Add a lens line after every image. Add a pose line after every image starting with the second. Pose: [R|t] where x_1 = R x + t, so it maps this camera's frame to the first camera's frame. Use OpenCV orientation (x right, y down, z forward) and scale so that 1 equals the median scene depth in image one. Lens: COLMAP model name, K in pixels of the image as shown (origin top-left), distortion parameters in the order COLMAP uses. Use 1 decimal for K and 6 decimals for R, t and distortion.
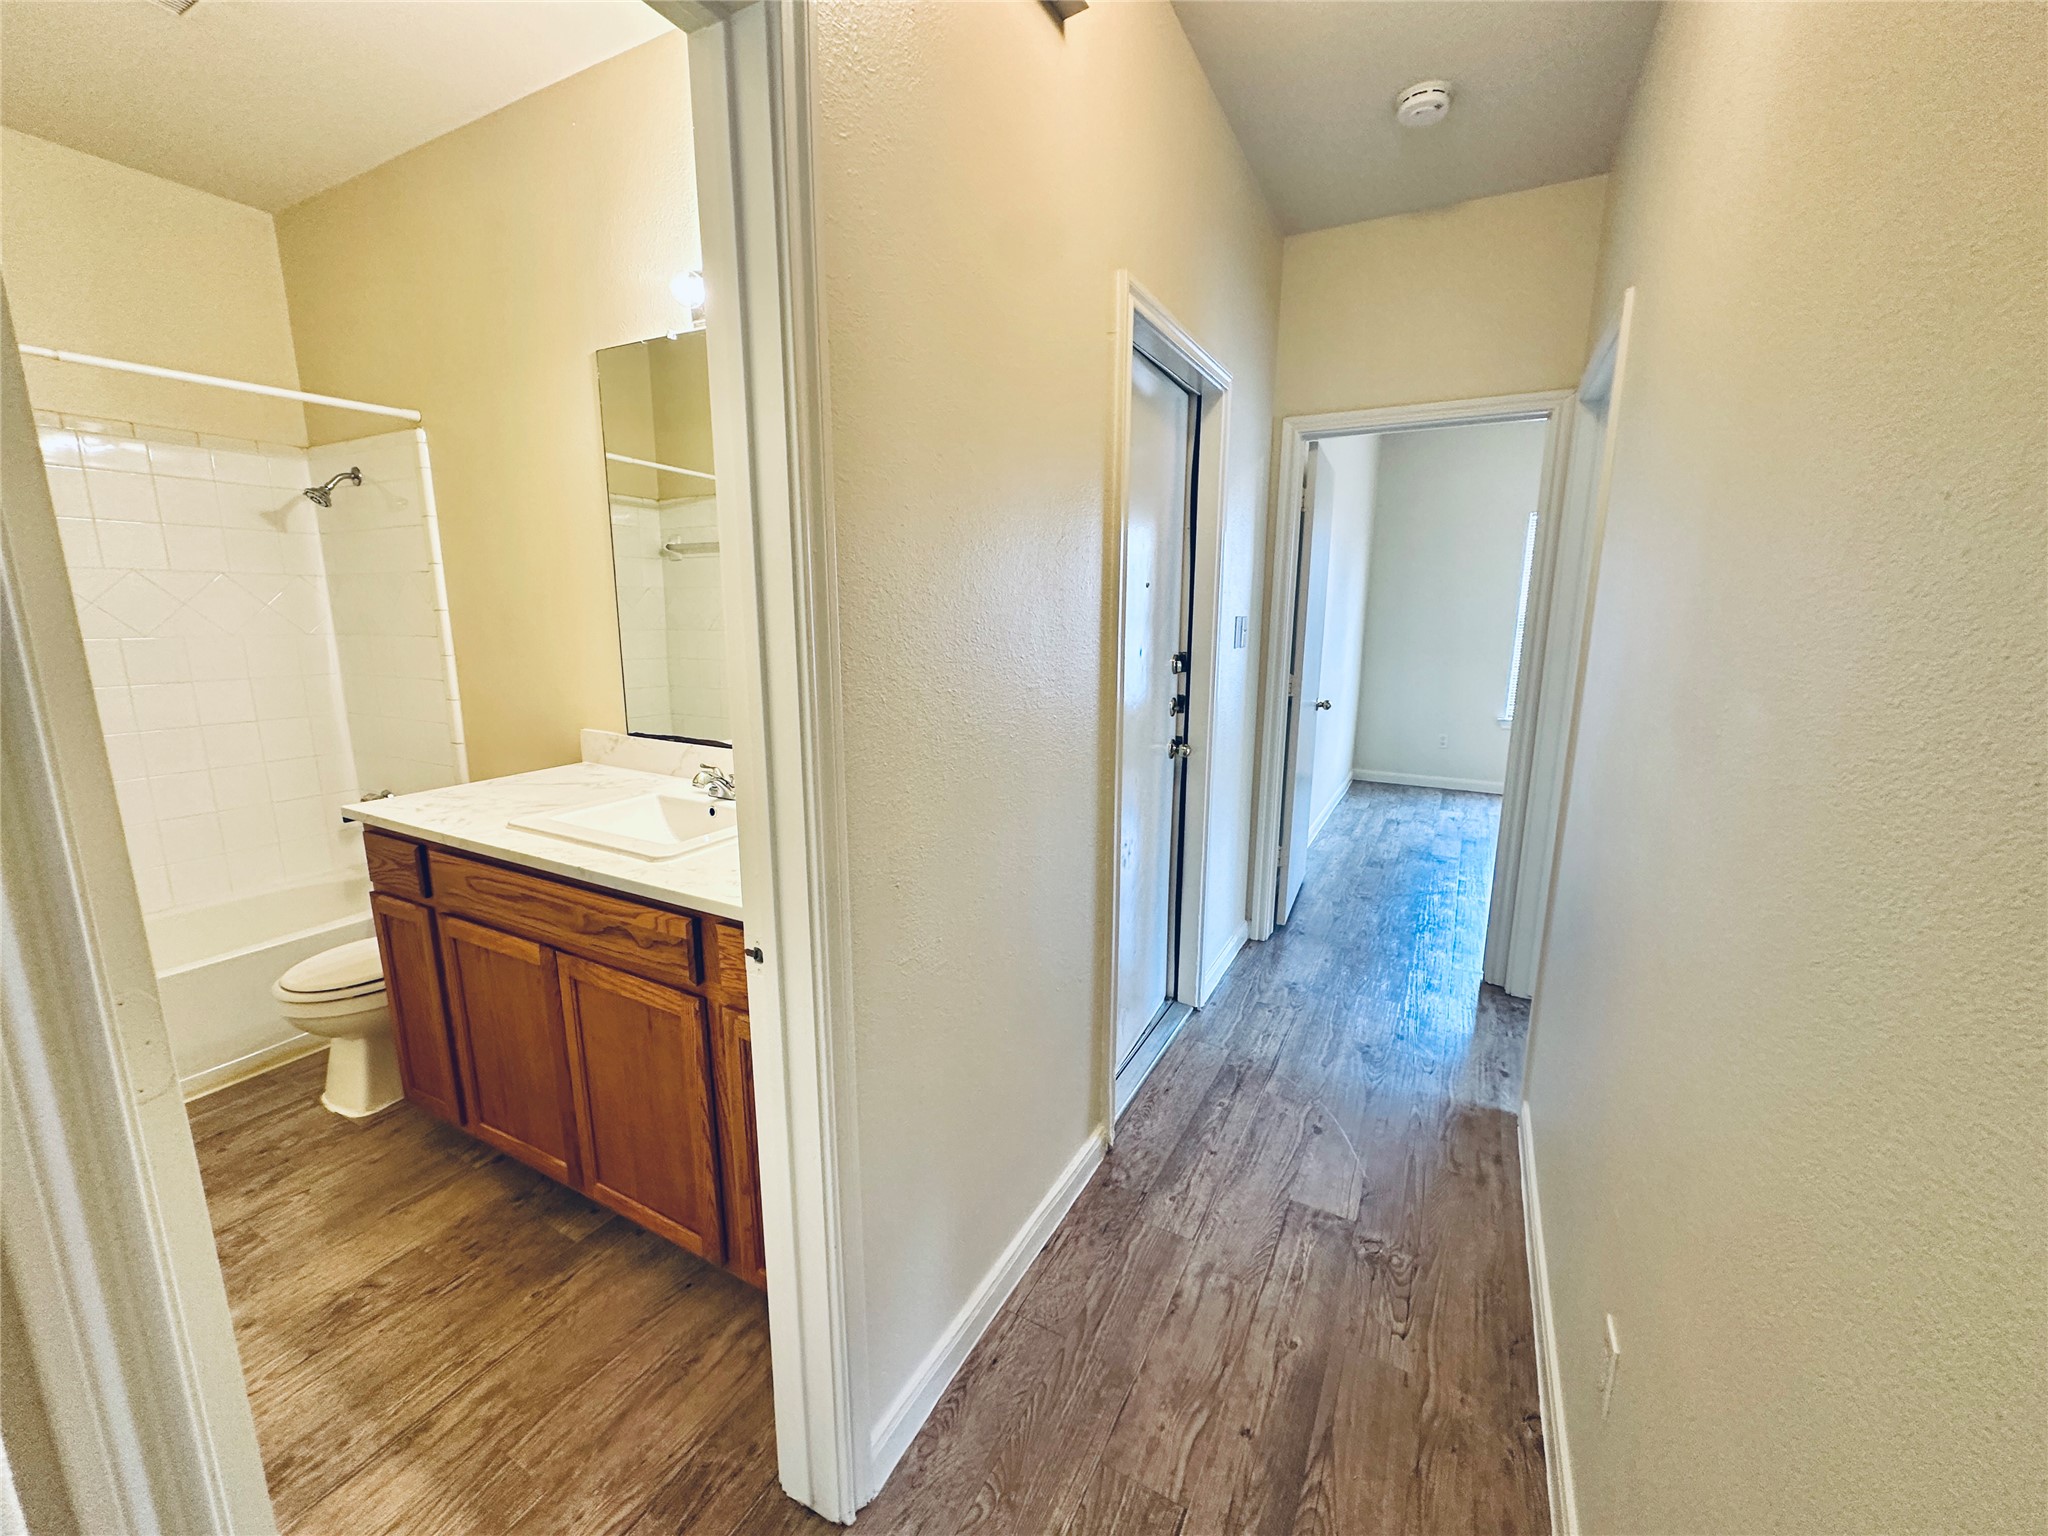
lens RADIAL K [[815.9, 0, 1025.6], [0, 815.9, 763.2], [0, 0, 1]] dist [-0.001290, 0.000458]
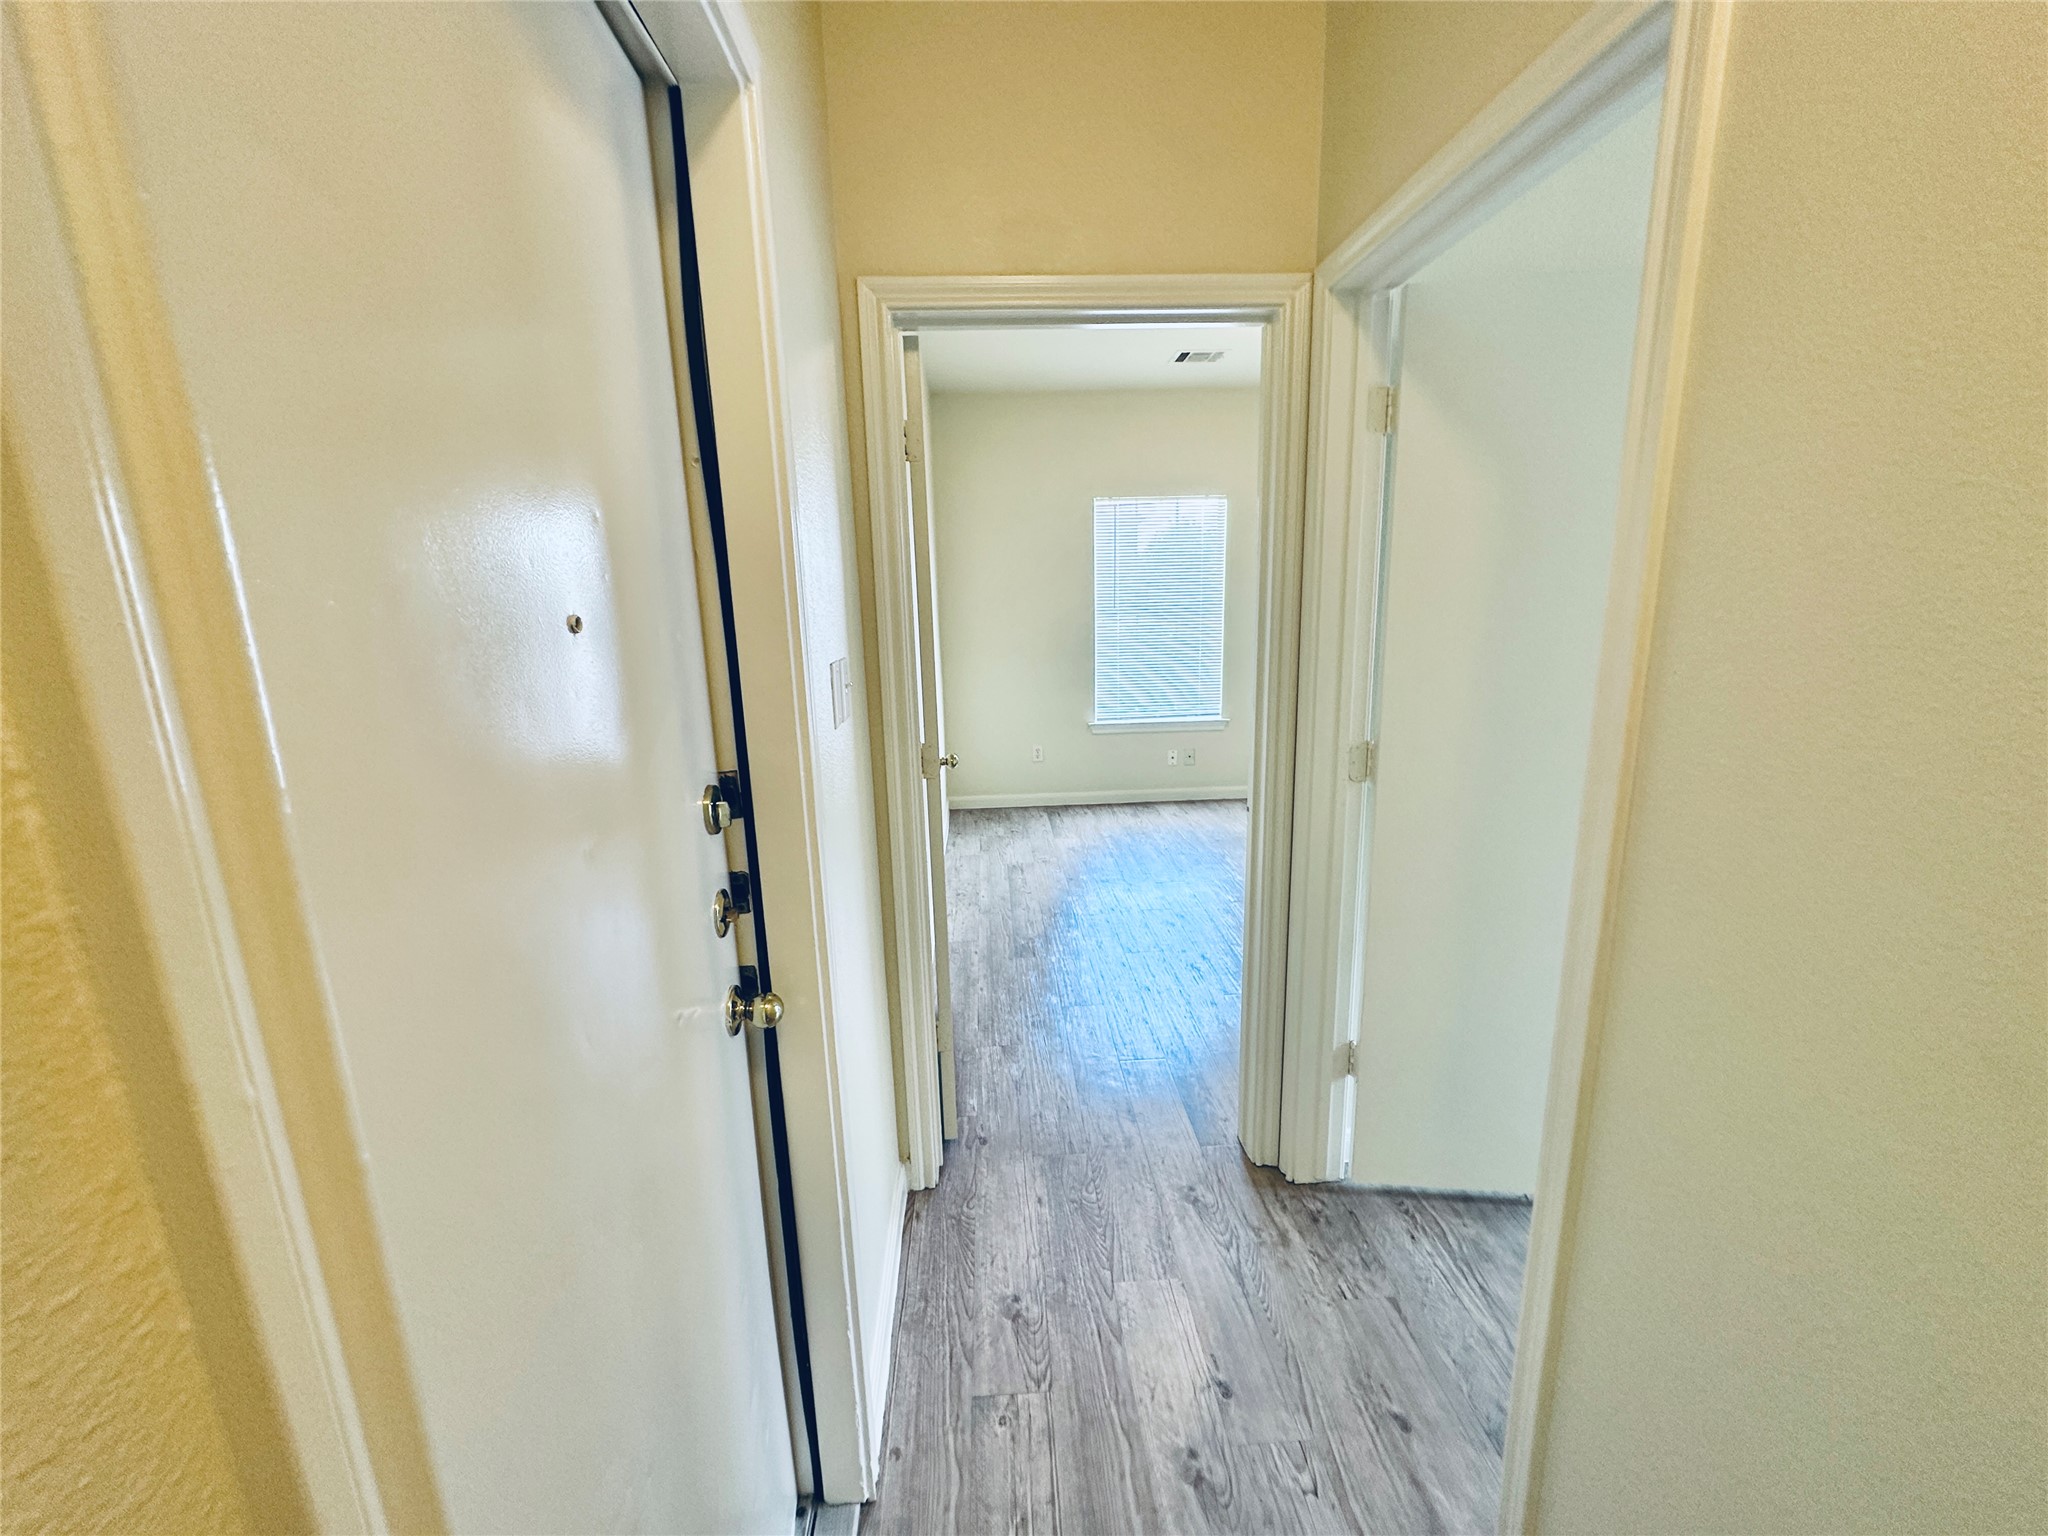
lens RADIAL K [[815.9, 0, 1023.7], [0, 815.9, 767.5], [0, 0, 1]] dist [-0.001290, 0.000458]
pose [[0.852527, -0.136269, 0.504607, 0.095843], [0.128284, 0.990439, 0.050733, -0.118119], [-0.506695, 0.021482, 0.861857, 0.483992]]
